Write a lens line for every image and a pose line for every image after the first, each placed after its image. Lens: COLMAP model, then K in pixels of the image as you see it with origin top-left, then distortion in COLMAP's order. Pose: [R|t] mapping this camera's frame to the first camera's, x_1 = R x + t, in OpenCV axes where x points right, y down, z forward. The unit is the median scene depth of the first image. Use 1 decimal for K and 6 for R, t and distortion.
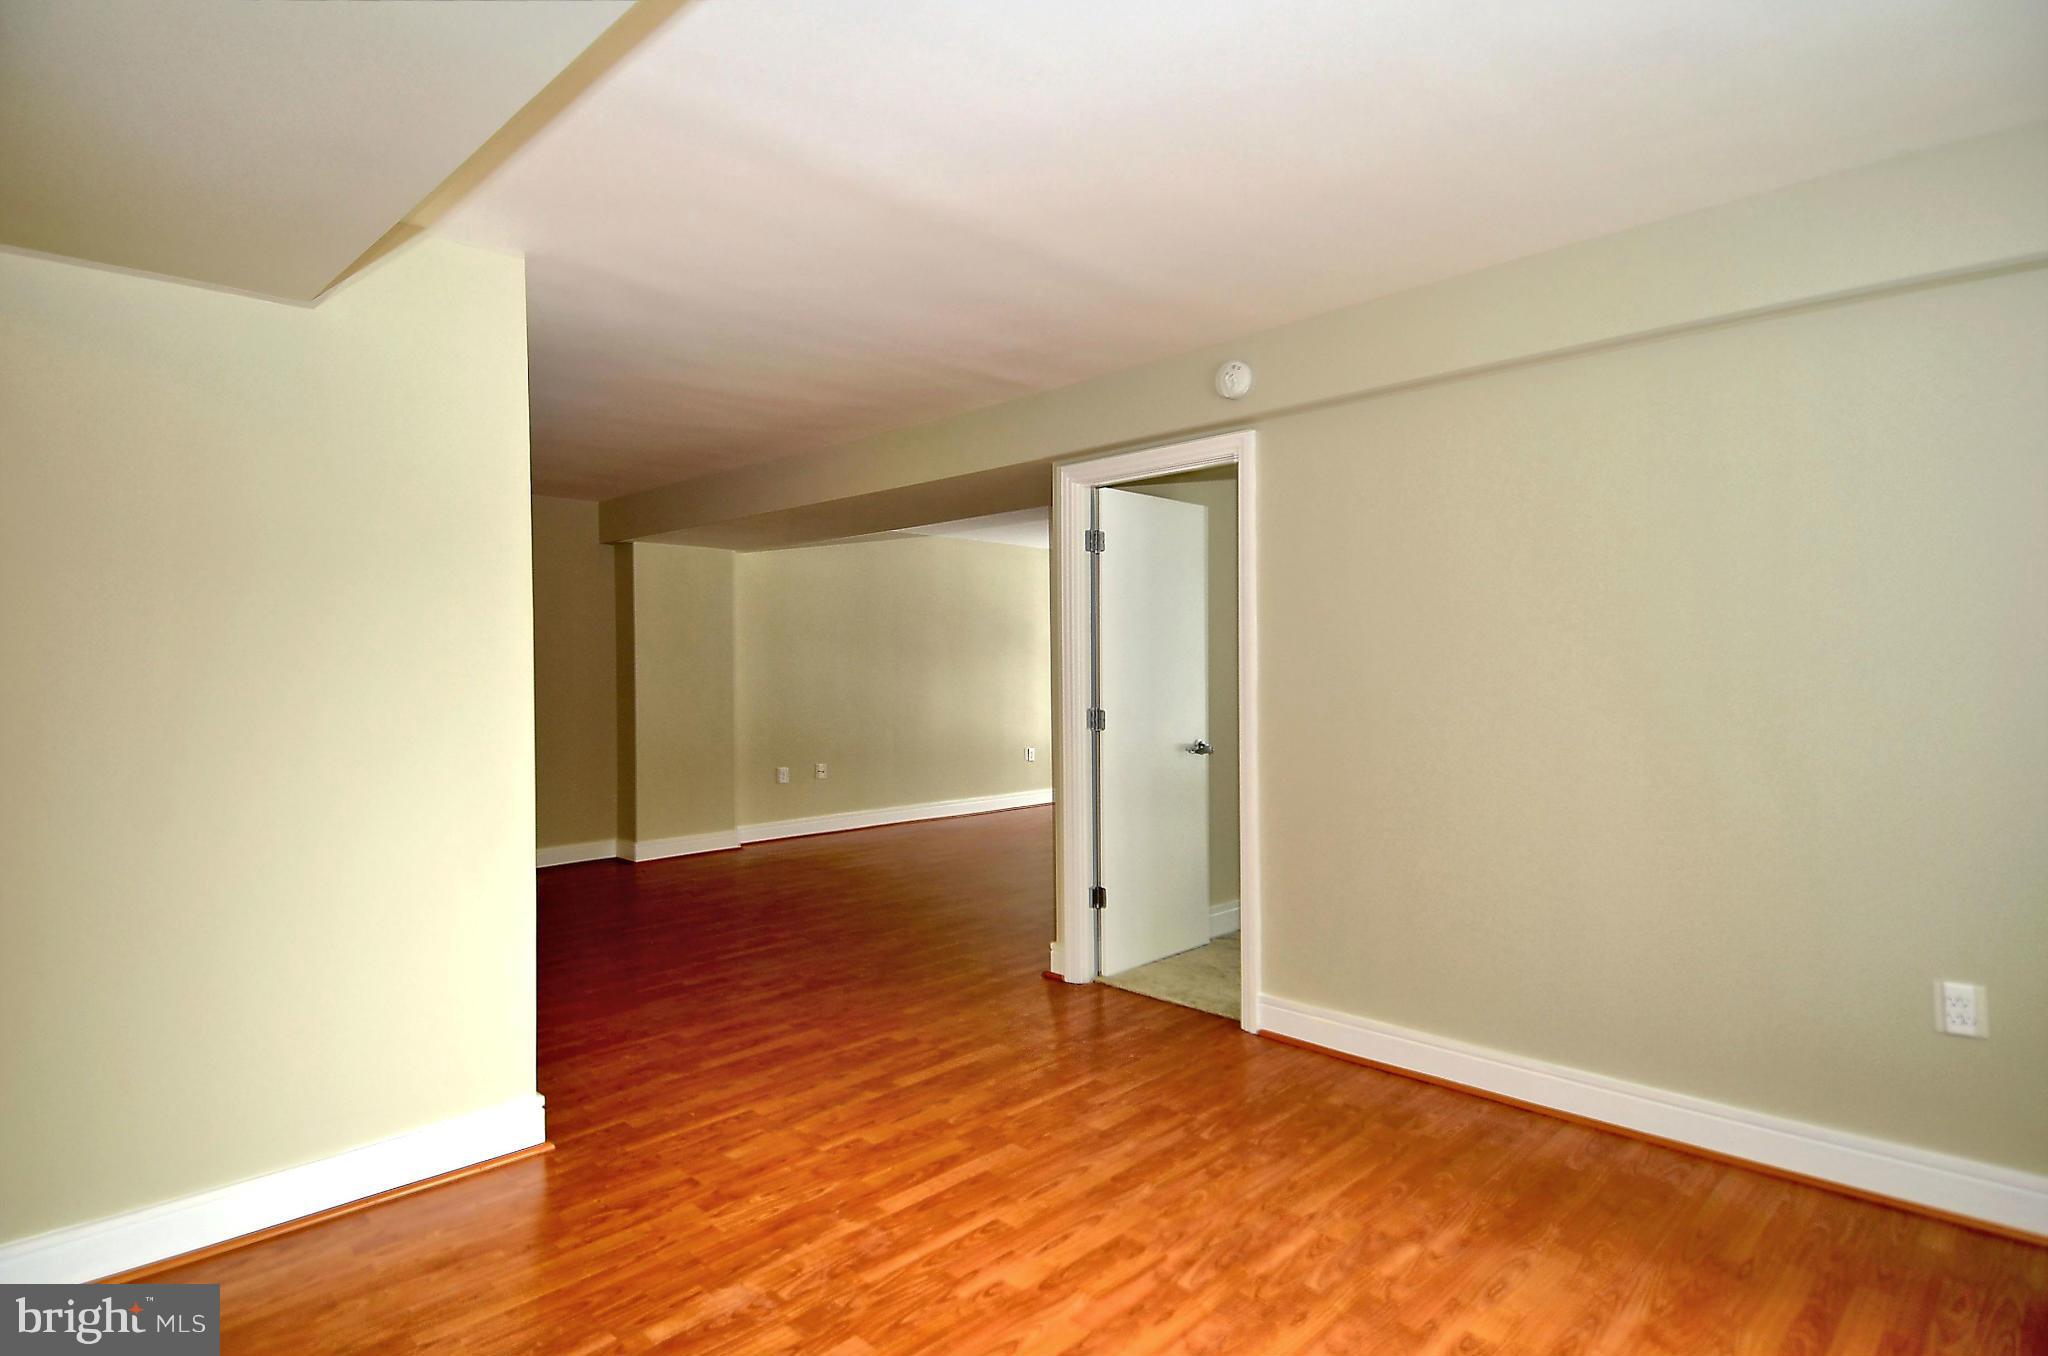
lens RADIAL K [[1095.2, 0, 1026.6], [0, 1095.2, 681.4], [0, 0, 1]] dist [0.019374, -0.024479]
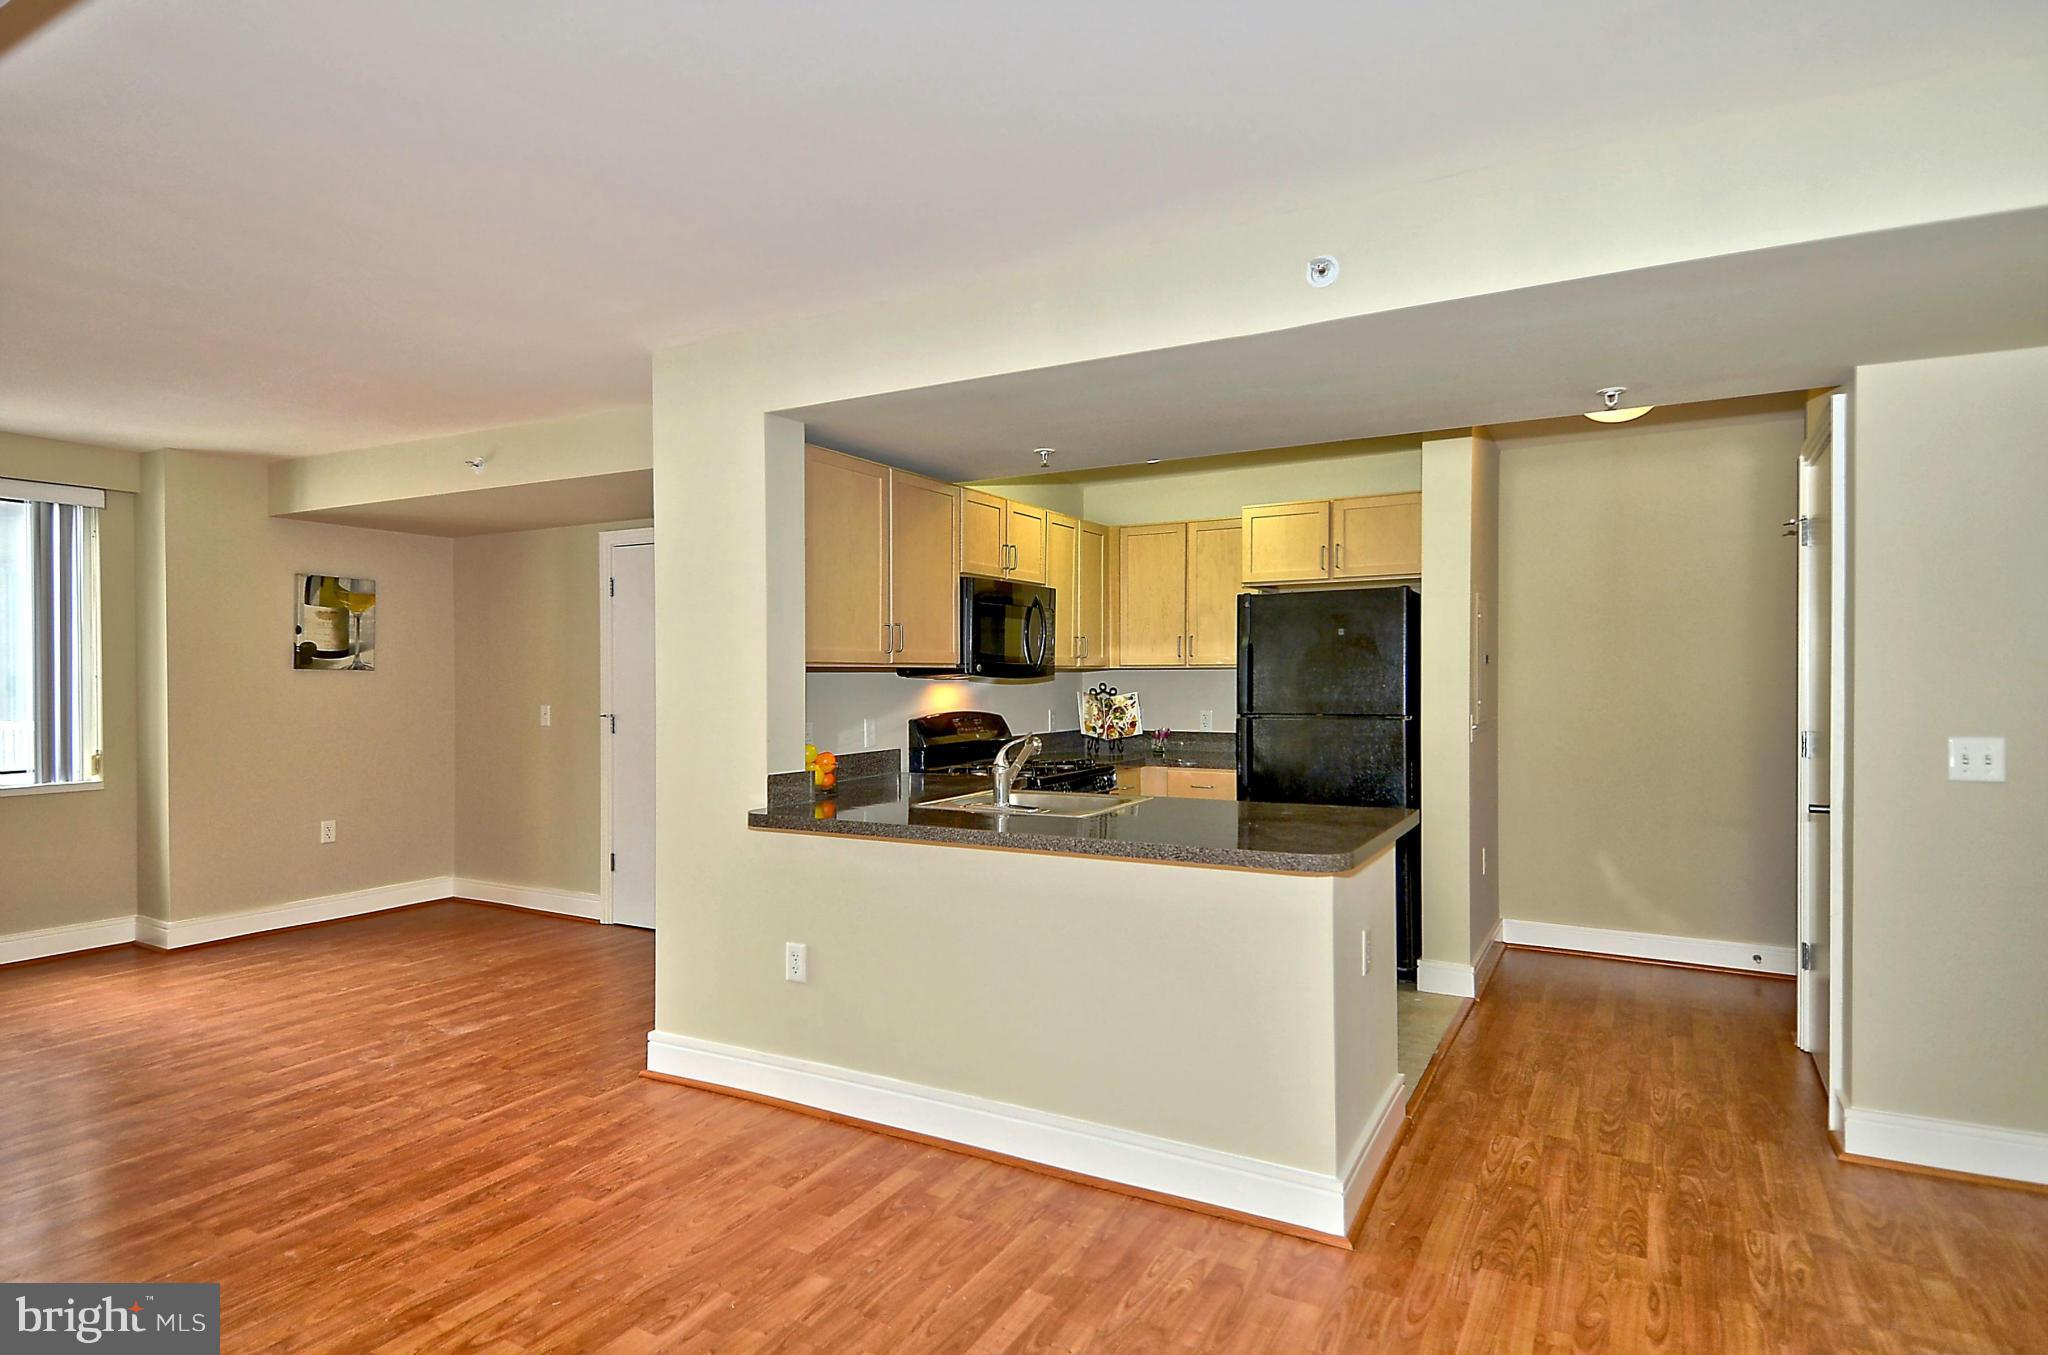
lens RADIAL K [[1095.2, 0, 1026.6], [0, 1095.2, 680.9], [0, 0, 1]] dist [0.019374, -0.024479]
pose [[-0.963880, 0.010904, -0.266114, -0.476234], [0.005243, 0.999745, 0.021973, -0.033965], [0.266286, 0.019784, -0.963691, 2.075751]]
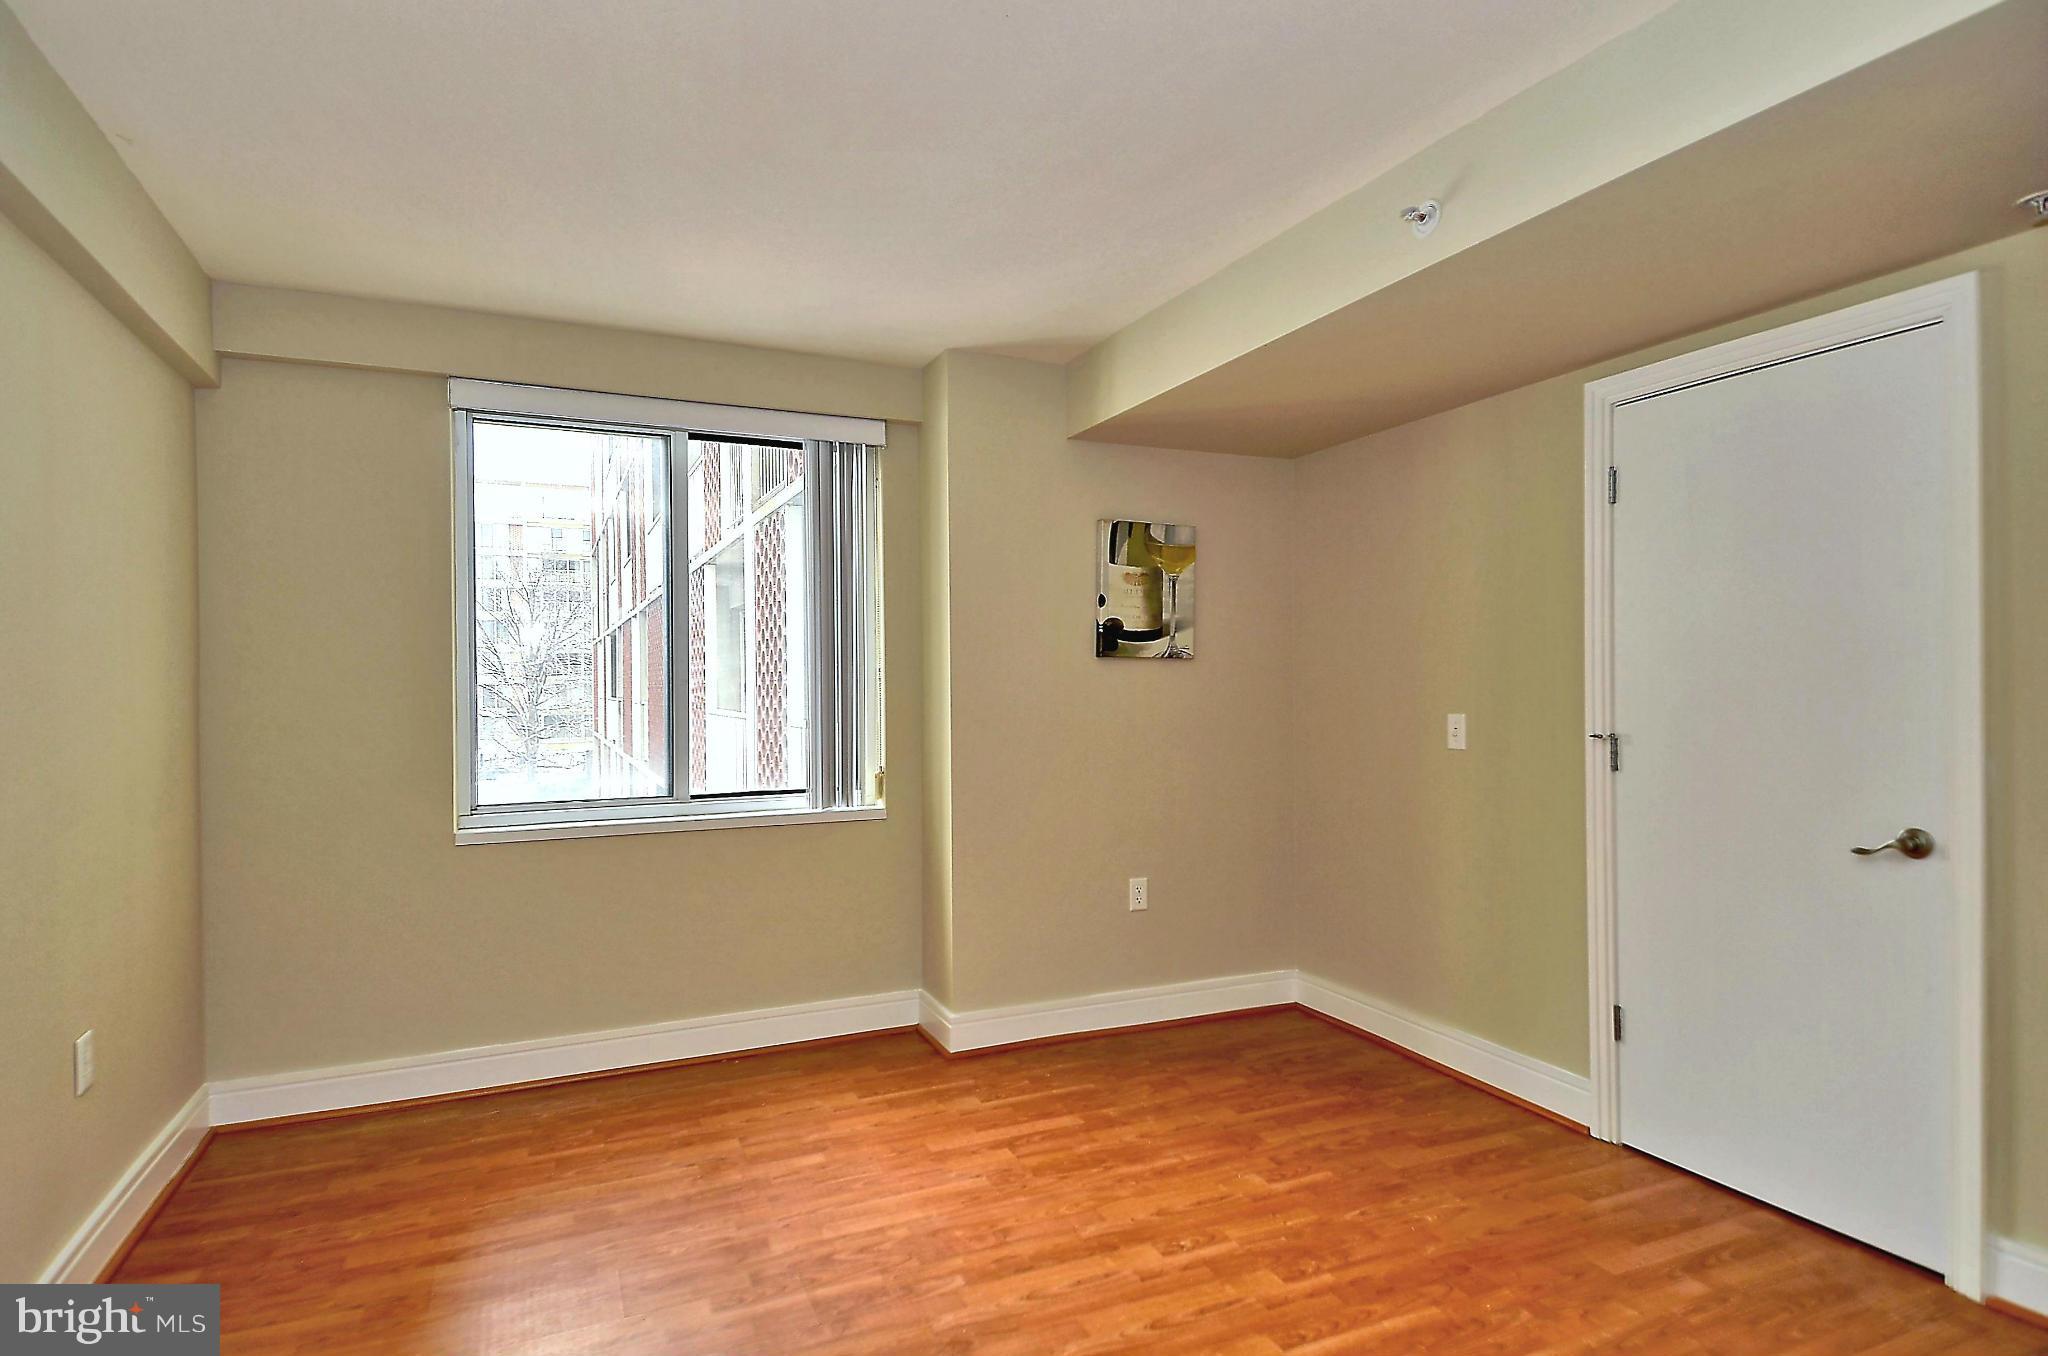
lens RADIAL K [[1095.2, 0, 1026.6], [0, 1095.2, 681.4], [0, 0, 1]] dist [0.019374, -0.024479]
pose [[-0.933731, 0.015523, 0.357638, -0.178022], [0.020746, 0.999727, 0.010771, -0.008797], [-0.357373, 0.017477, -0.933798, 1.234436]]
